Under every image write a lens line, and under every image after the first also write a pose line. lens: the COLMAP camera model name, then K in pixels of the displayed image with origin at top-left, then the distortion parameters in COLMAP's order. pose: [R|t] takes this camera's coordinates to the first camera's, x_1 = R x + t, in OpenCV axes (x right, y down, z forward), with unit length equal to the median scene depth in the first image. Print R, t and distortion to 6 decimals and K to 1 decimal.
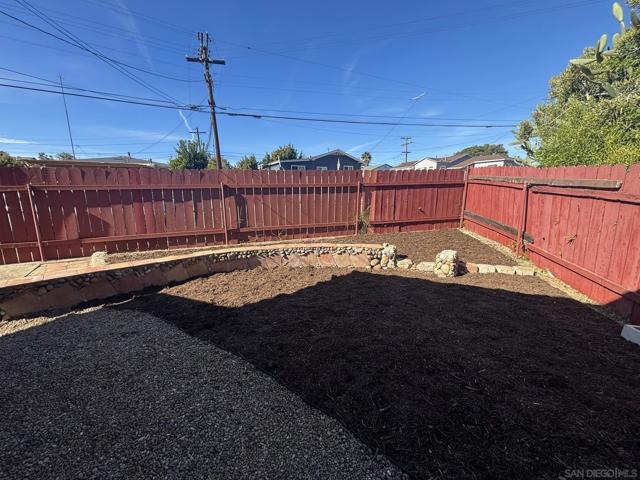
lens RADIAL K [[256.6, 0, 318.5], [0, 256.6, 239.5], [0, 0, 1]] dist [0.000205, -0.000086]
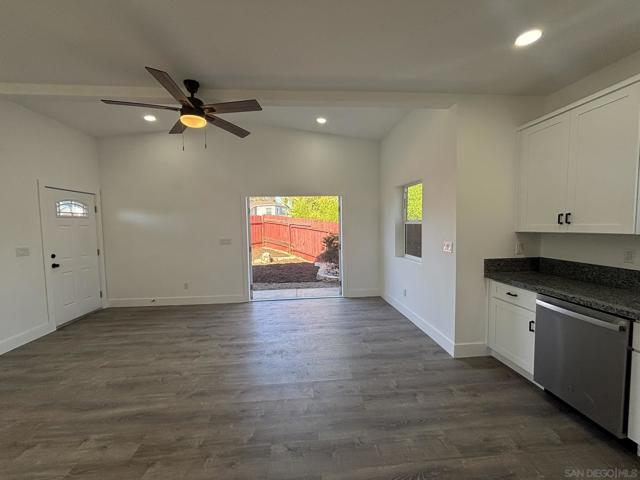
lens RADIAL K [[256.6, 0, 318.5], [0, 256.6, 239.5], [0, 0, 1]] dist [0.000205, -0.000086]
pose [[0.709708, -0.047891, 0.702866, -0.715502], [0.142815, 0.986752, -0.076971, 0.158591], [-0.689868, 0.155007, 0.707146, -0.901474]]
